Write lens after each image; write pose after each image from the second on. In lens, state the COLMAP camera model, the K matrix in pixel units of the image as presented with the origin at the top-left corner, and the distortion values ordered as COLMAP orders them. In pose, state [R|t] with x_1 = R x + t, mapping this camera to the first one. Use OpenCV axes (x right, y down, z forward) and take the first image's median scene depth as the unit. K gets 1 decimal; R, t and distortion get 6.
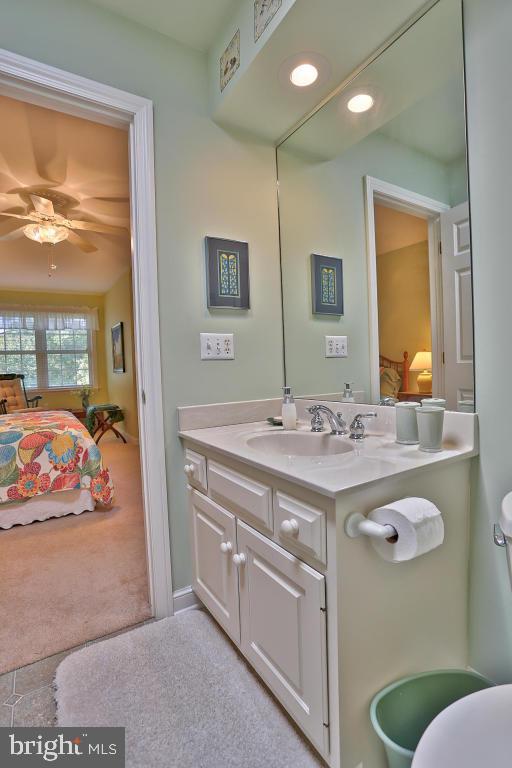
lens RADIAL K [[381.2, 0, 259.2], [0, 381.2, 384.7], [0, 0, 1]] dist [-0.059464, 0.018390]
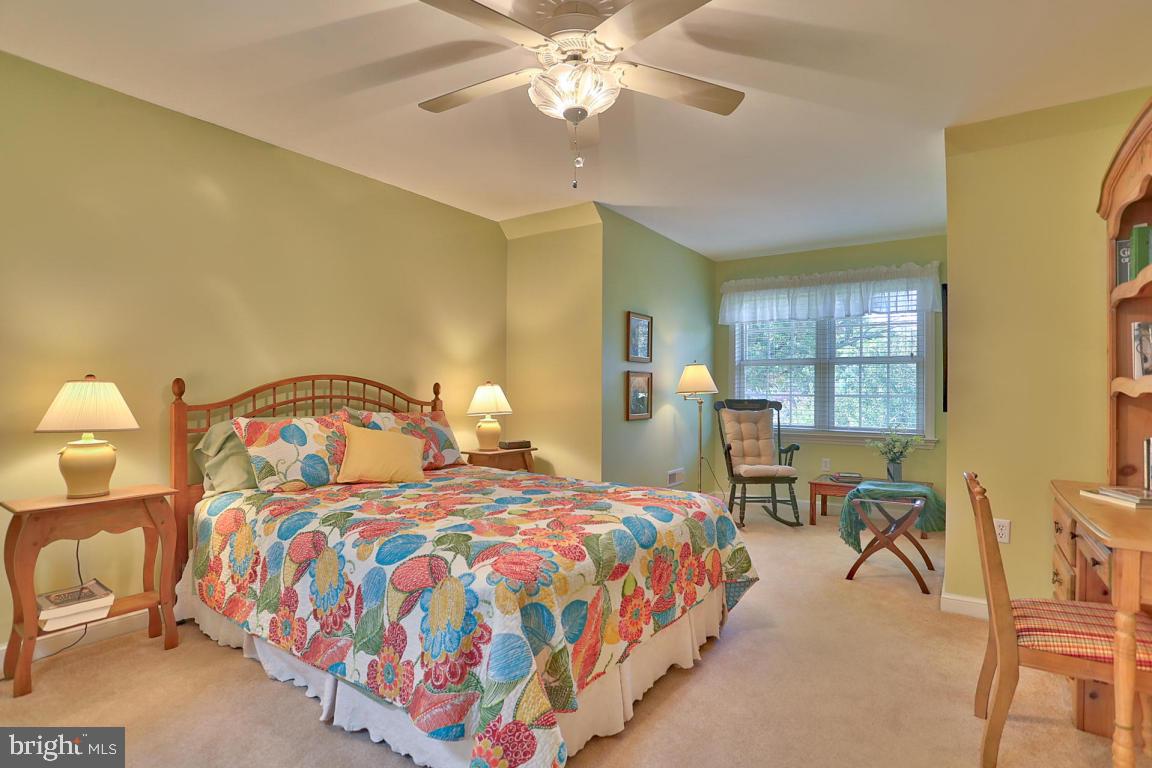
lens RADIAL K [[571.7, 0, 575.4], [0, 571.7, 388.7], [0, 0, 1]] dist [-0.059464, 0.018390]
pose [[0.388728, 0.031043, -0.920830, 0.023688], [-0.063532, 0.997956, 0.006823, -0.033115], [0.919160, 0.055850, 0.389906, 0.392535]]
